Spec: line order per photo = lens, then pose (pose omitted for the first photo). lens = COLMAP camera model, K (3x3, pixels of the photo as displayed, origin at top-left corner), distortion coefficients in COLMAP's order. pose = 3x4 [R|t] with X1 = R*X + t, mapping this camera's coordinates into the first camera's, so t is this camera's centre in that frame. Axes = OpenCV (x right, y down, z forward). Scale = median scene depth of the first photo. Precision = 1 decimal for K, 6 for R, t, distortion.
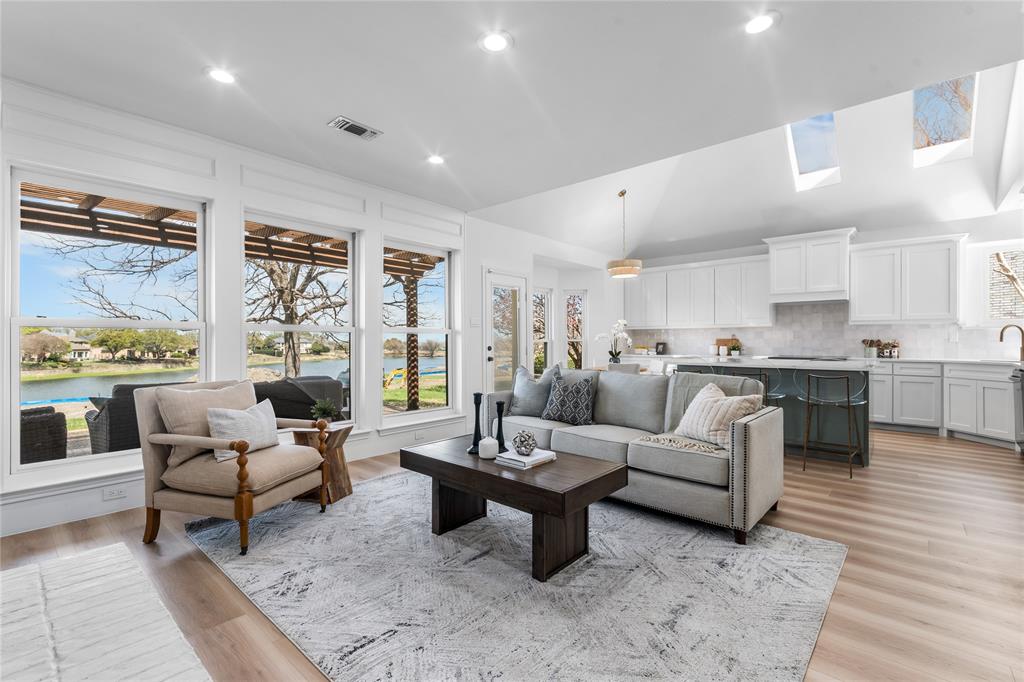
lens RADIAL K [[452.0, 0, 511.6], [0, 452.0, 340.7], [0, 0, 1]] dist [0.005457, -0.000023]
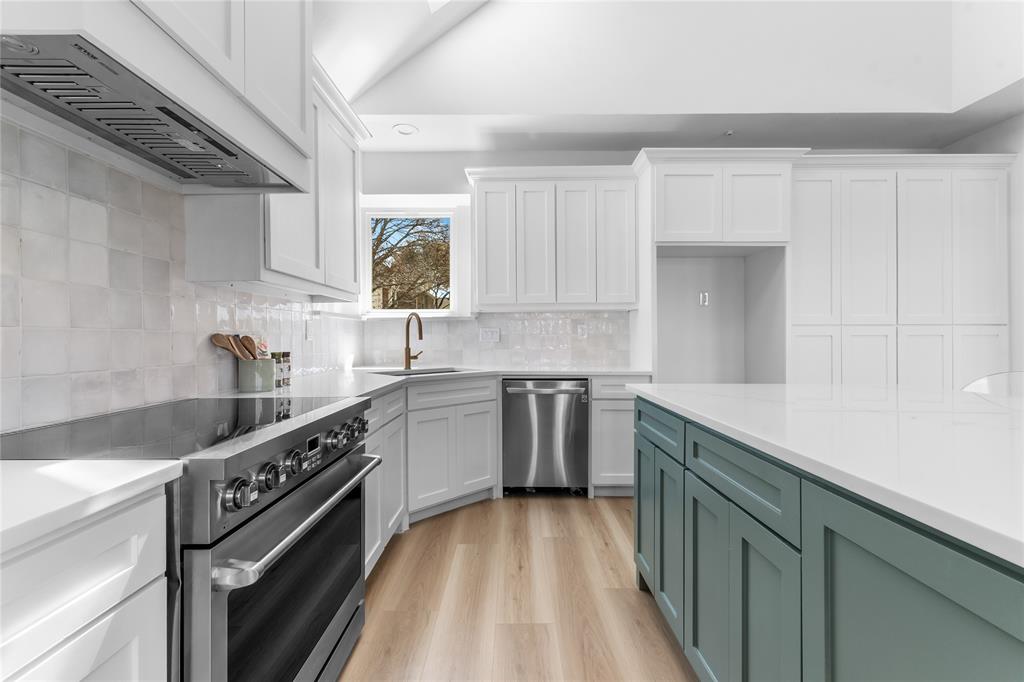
lens RADIAL K [[452.0, 0, 510.4], [0, 452.0, 335.3], [0, 0, 1]] dist [0.005457, -0.000023]
pose [[-0.660802, 0.007463, 0.750523, 0.430539], [0.002314, 0.999966, -0.007906, 0.000864], [-0.750557, -0.003488, -0.660797, 1.067629]]
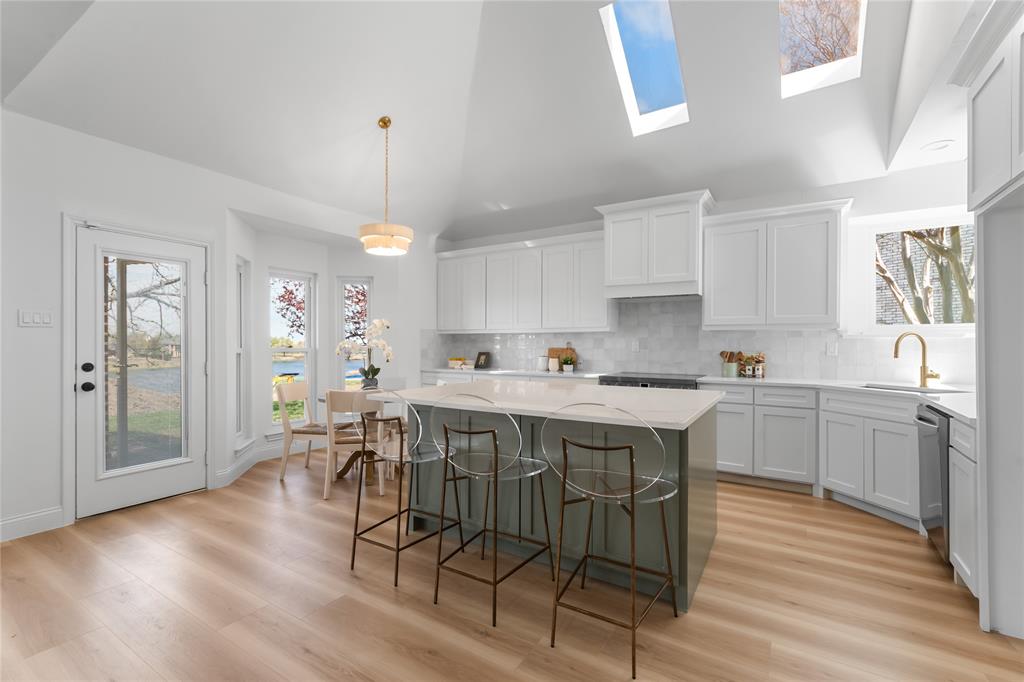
lens RADIAL K [[452.0, 0, 508.9], [0, 452.0, 343.8], [0, 0, 1]] dist [0.005457, -0.000023]
pose [[0.987629, 0.005271, 0.156721, 0.335644], [-0.005262, 0.999986, -0.000473, -0.012398], [-0.156721, -0.000357, 0.987643, 0.351074]]
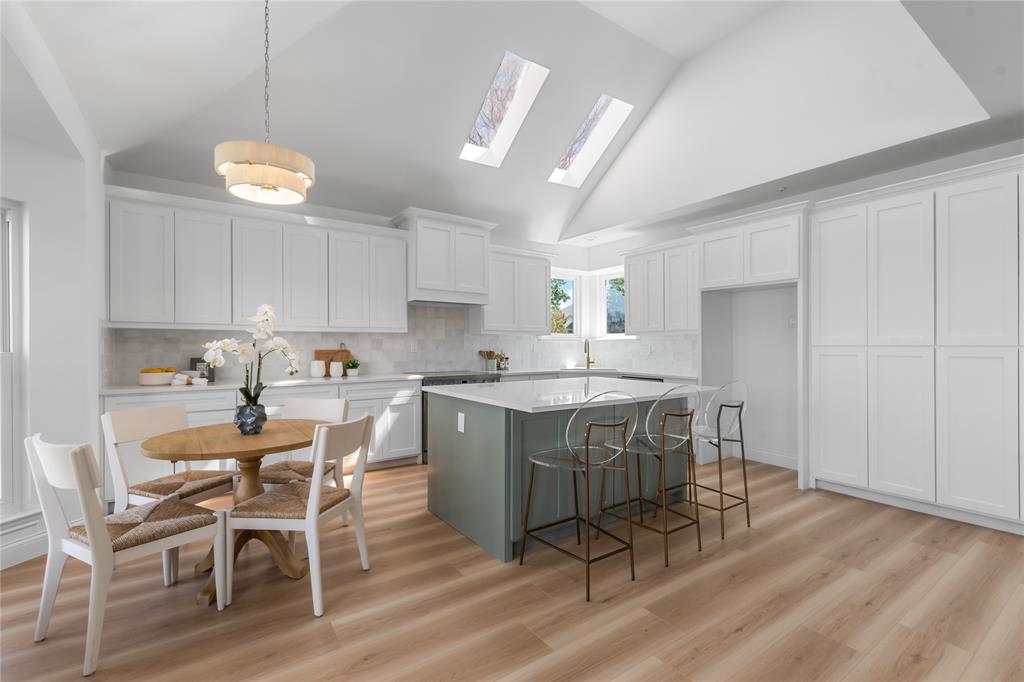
lens RADIAL K [[452.0, 0, 511.2], [0, 452.0, 344.1], [0, 0, 1]] dist [0.005457, -0.000023]
pose [[0.238737, 0.005437, 0.971069, -0.088583], [-0.002751, 0.999984, -0.004922, -0.011961], [-0.971080, -0.001497, 0.238748, 0.734677]]
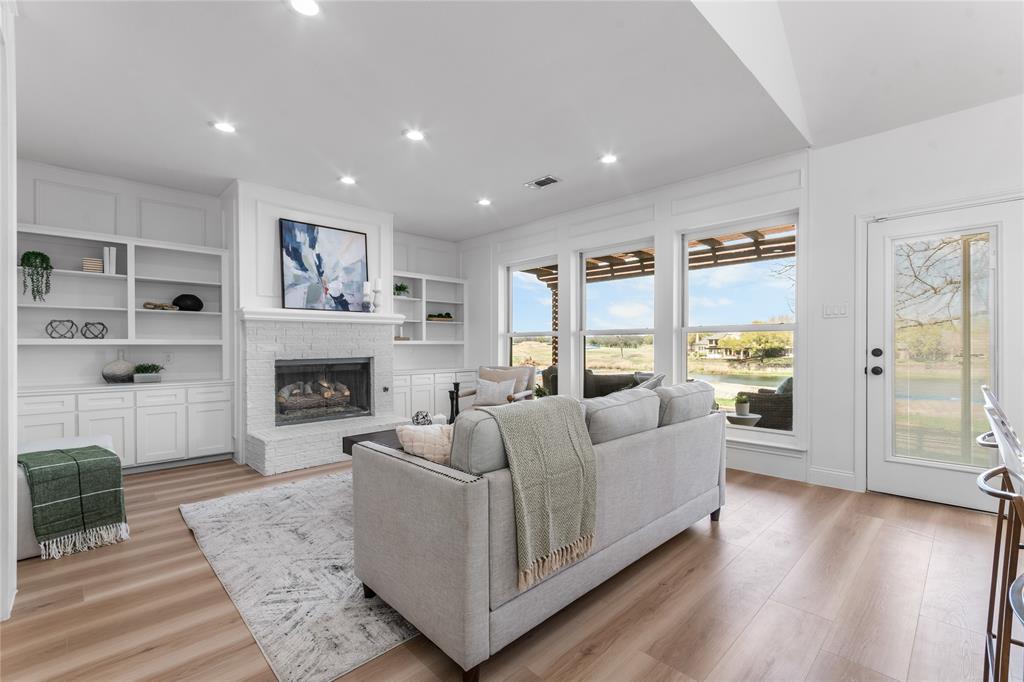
lens RADIAL K [[452.0, 0, 516.0], [0, 452.0, 345.7], [0, 0, 1]] dist [0.005457, -0.000023]
pose [[-0.071702, 0.008344, -0.997391, 0.518857], [0.009555, 0.999925, 0.007678, -0.000519], [0.997380, -0.008980, -0.071776, 0.532719]]
